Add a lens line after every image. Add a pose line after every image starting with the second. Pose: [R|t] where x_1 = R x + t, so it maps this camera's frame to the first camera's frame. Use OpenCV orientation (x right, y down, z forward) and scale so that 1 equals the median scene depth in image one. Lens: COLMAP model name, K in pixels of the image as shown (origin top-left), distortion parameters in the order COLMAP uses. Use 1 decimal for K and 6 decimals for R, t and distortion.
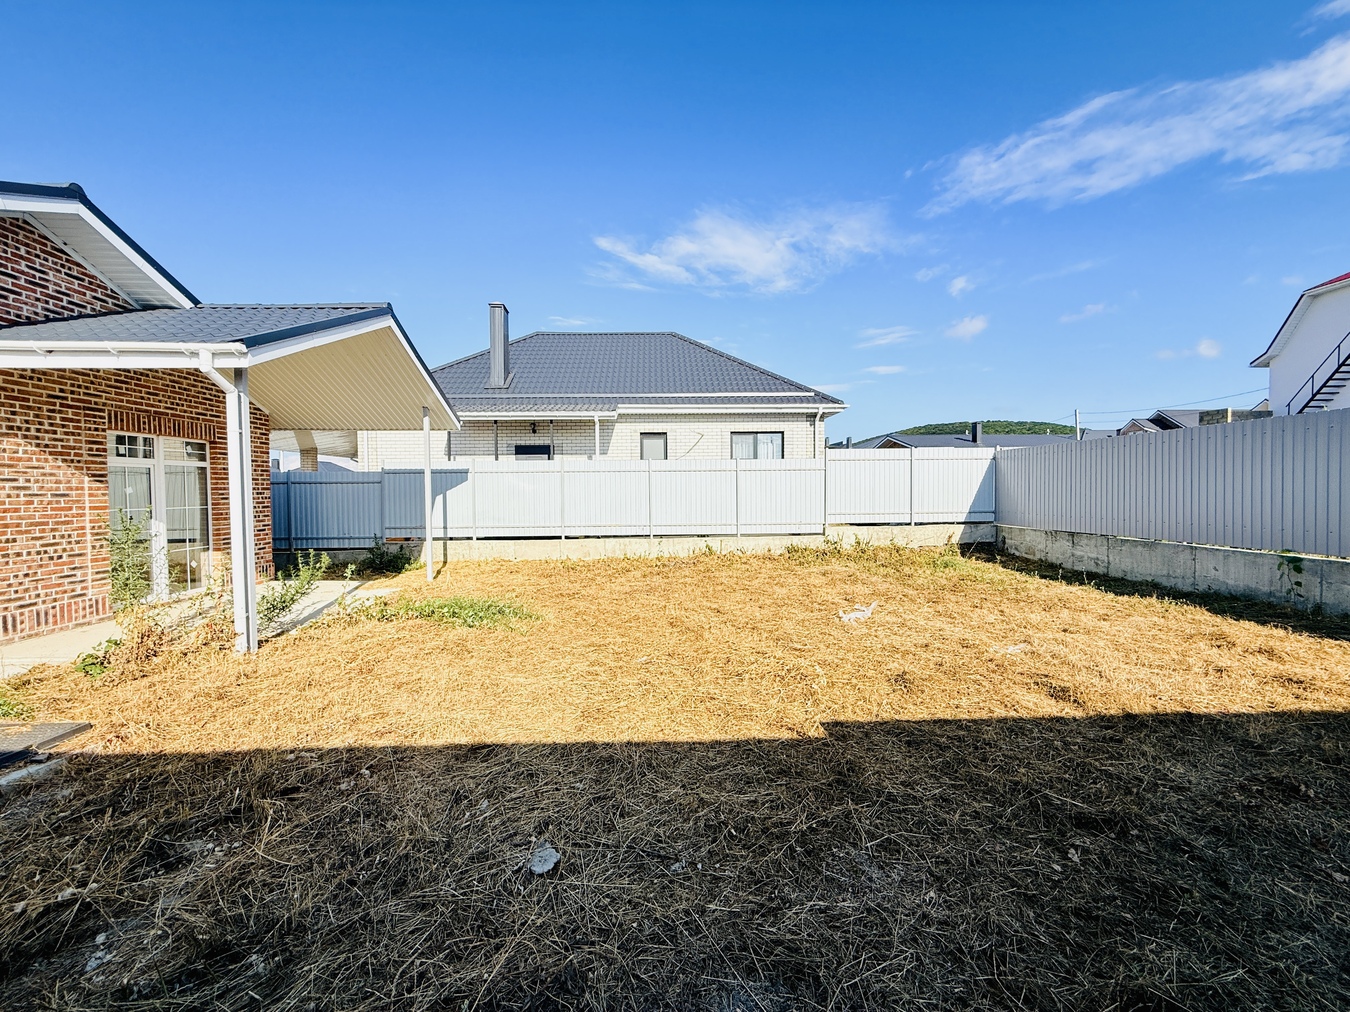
lens RADIAL K [[538.7, 0, 675.0], [0, 538.7, 506.0], [0, 0, 1]] dist [-0.000189, -0.000365]
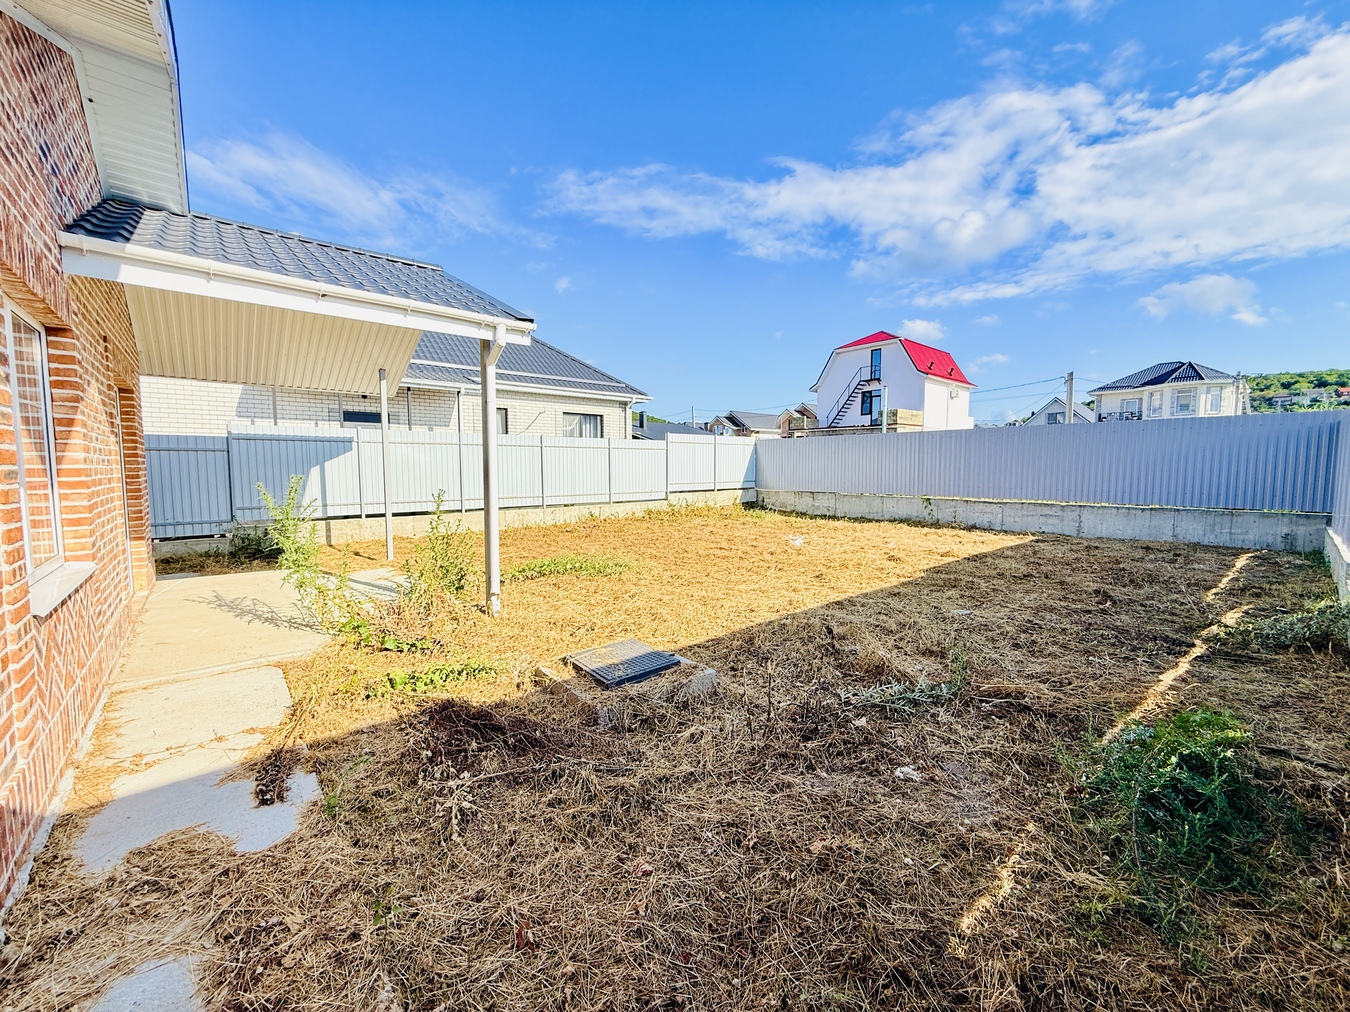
lens RADIAL K [[538.4, 0, 670.1], [0, 538.4, 468.7], [0, 0, 1]] dist [0.001362, 0.000120]
pose [[0.778245, 0.003326, 0.627952, -0.520036], [0.013190, 0.999679, -0.021642, 0.007758], [-0.627823, 0.025125, 0.777951, 0.000144]]
